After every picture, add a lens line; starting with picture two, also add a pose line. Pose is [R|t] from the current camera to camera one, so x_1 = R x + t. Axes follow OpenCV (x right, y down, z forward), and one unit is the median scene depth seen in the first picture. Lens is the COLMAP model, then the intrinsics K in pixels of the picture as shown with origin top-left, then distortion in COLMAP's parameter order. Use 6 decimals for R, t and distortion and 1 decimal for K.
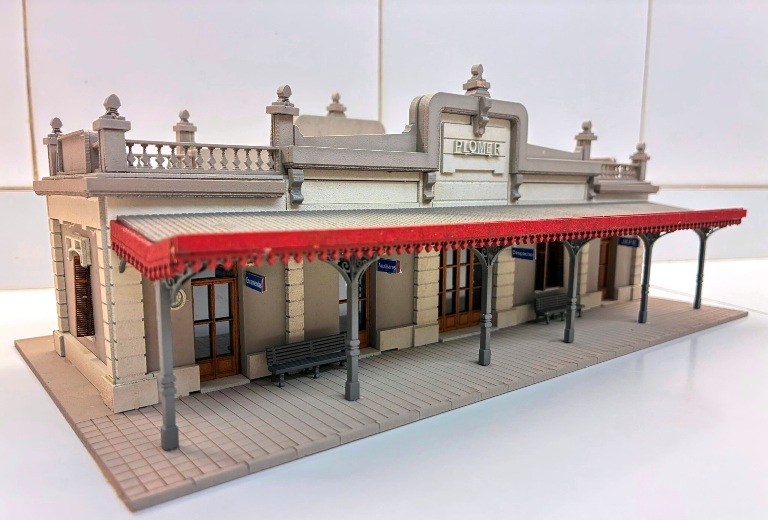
lens RADIAL K [[574.9, 0, 357.9], [0, 574.9, 276.2], [0, 0, 1]] dist [0.000233, 0.001973]
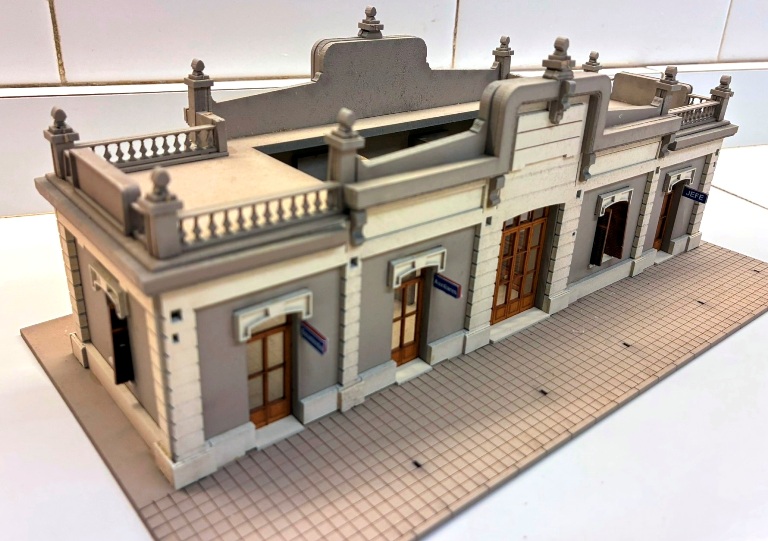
lens RADIAL K [[654.2, 0, 360.3], [0, 654.2, 238.9], [0, 0, 1]] dist [0.005793, 0.011141]
pose [[0.999013, 0.015291, 0.041710, -0.120064], [-0.025375, 0.967073, 0.253232, -0.324084], [-0.036465, -0.254040, 0.966506, 0.026550]]
